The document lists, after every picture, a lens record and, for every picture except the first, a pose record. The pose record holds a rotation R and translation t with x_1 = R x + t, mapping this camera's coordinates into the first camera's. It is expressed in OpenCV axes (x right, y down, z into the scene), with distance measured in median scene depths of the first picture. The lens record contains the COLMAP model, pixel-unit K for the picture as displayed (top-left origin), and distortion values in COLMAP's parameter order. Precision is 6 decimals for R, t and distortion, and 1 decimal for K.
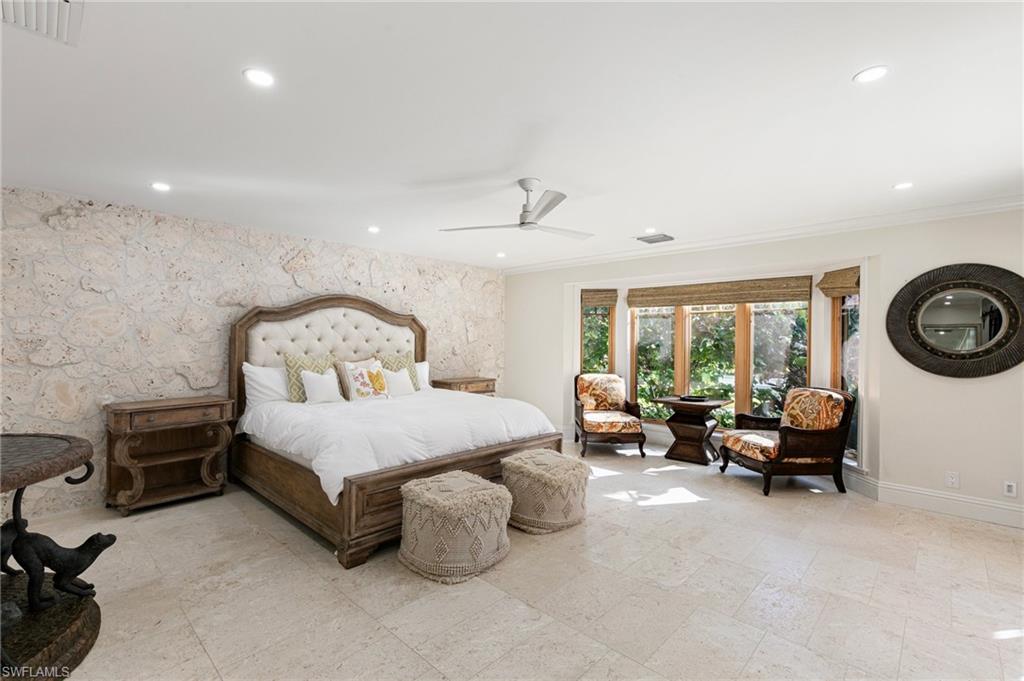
lens RADIAL K [[457.1, 0, 510.9], [0, 457.1, 340.2], [0, 0, 1]] dist [0.003324, 0.000535]
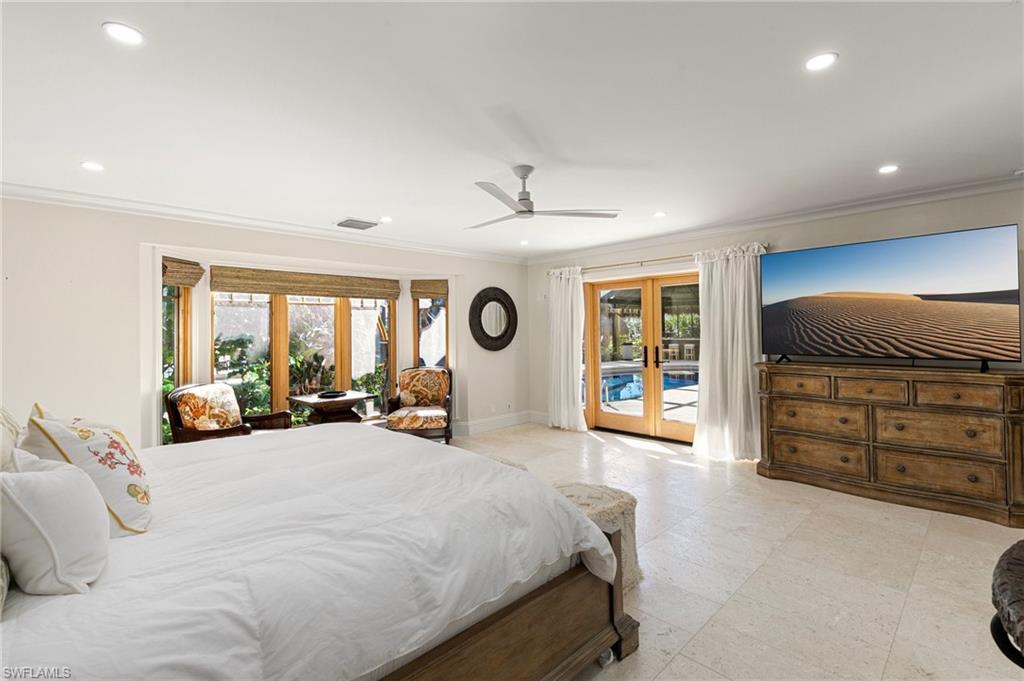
lens RADIAL K [[457.1, 0, 510.9], [0, 457.1, 340.2], [0, 0, 1]] dist [0.003324, 0.000535]
pose [[0.044163, -0.023397, 0.998750, -0.605621], [0.022133, 0.999503, 0.022436, 0.001645], [-0.998779, 0.021115, 0.044659, 0.665827]]
